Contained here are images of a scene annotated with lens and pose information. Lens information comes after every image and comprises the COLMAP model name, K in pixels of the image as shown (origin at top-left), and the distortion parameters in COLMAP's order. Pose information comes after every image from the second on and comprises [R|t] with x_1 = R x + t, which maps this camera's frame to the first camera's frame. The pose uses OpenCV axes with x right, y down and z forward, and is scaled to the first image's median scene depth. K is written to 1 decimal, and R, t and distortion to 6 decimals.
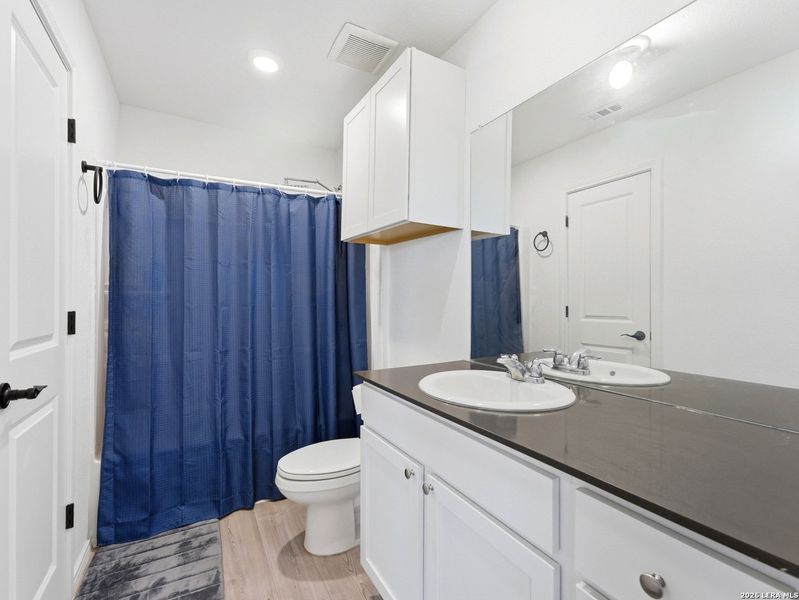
lens RADIAL K [[361.7, 0, 397.2], [0, 361.7, 299.6], [0, 0, 1]] dist [0.005566, 0.000514]
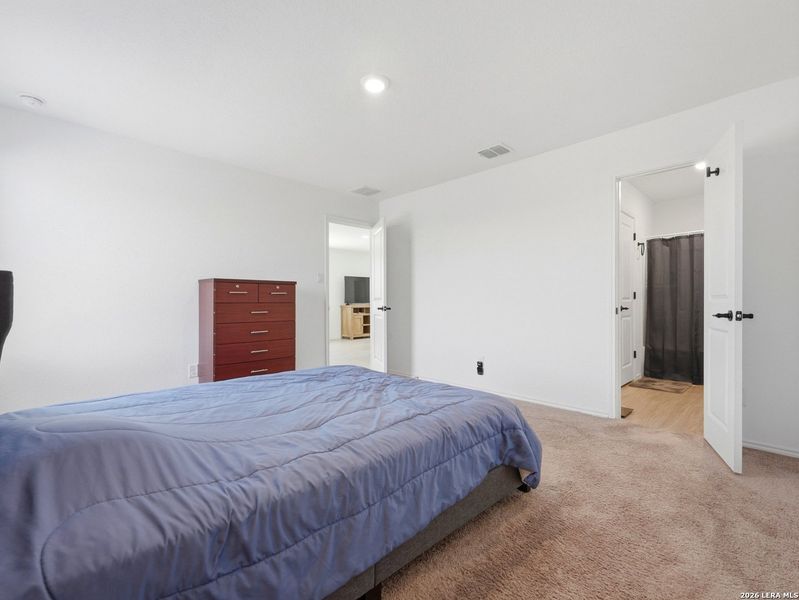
lens RADIAL K [[361.7, 0, 406.0], [0, 361.7, 300.8], [0, 0, 1]] dist [0.005566, 0.000514]
pose [[0.265954, -0.001715, -0.963984, 1.285863], [0.008520, 0.999964, 0.000572, 0.068600], [0.963948, -0.008366, 0.265959, -1.399719]]
